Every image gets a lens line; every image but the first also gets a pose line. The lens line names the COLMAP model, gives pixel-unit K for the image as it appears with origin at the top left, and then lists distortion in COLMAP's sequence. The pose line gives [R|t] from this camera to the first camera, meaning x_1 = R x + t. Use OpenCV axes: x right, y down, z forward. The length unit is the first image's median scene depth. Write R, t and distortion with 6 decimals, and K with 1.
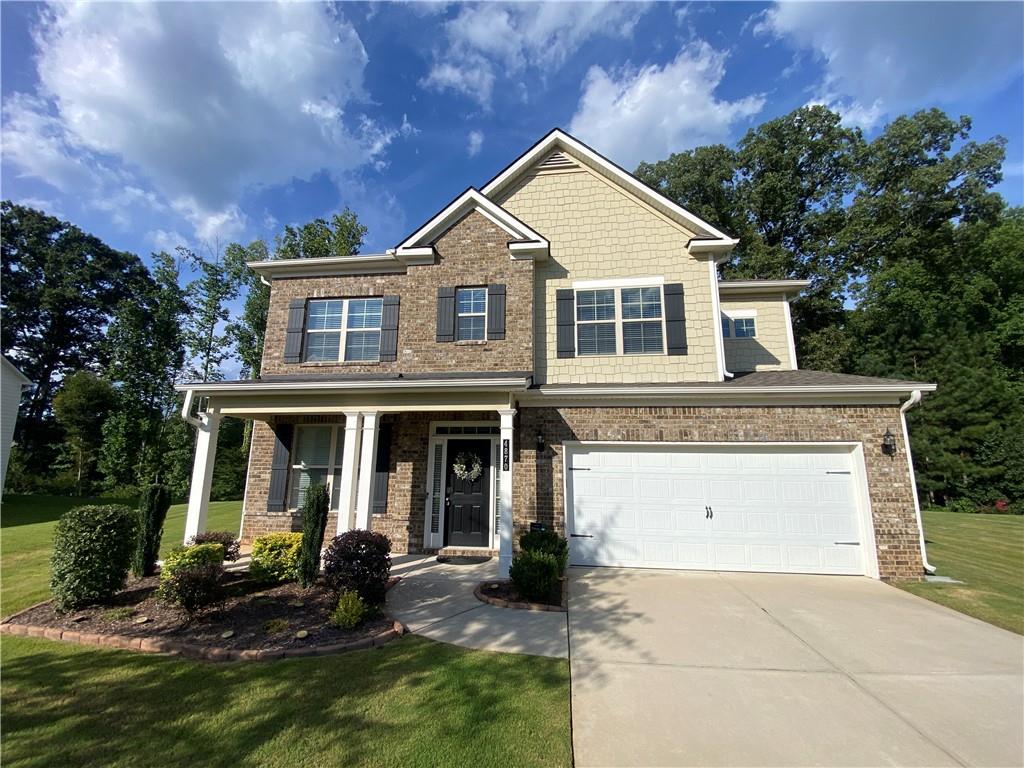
lens RADIAL K [[420.8, 0, 509.2], [0, 420.8, 383.5], [0, 0, 1]] dist [0.009868, -0.007509]
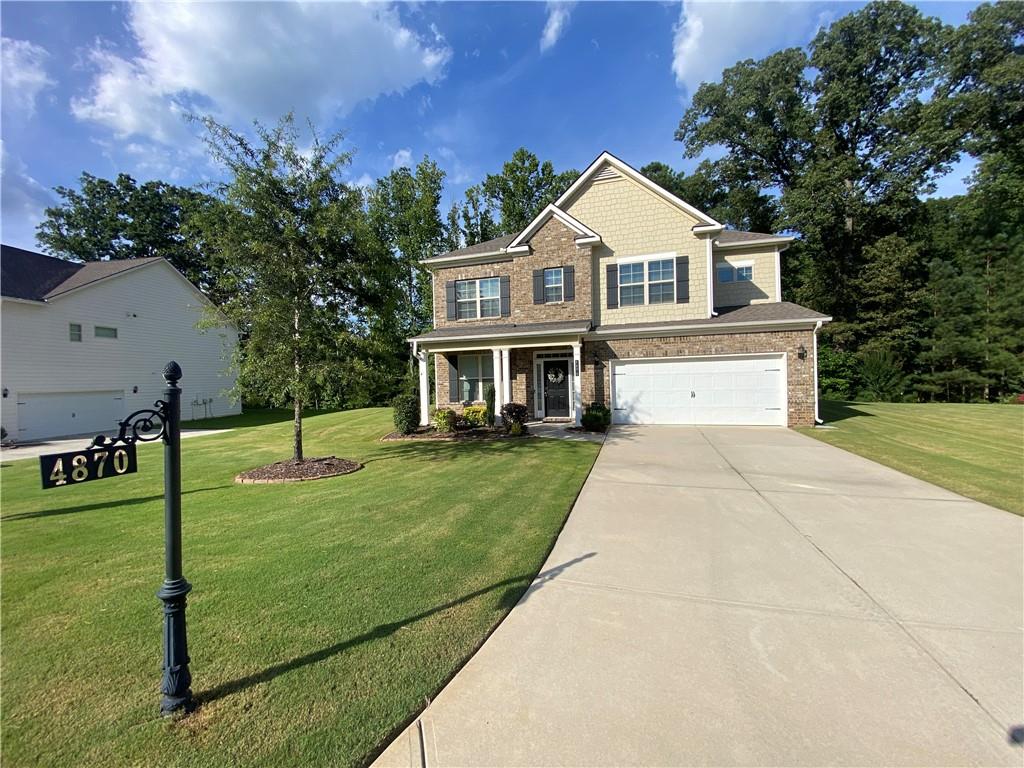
lens RADIAL K [[420.8, 0, 507.1], [0, 420.8, 390.5], [0, 0, 1]] dist [0.009868, -0.007509]
pose [[0.984797, -0.028985, -0.171273, 0.001519], [0.064397, 0.976643, 0.204993, -0.111711], [0.161331, -0.212906, 0.963661, -0.722784]]
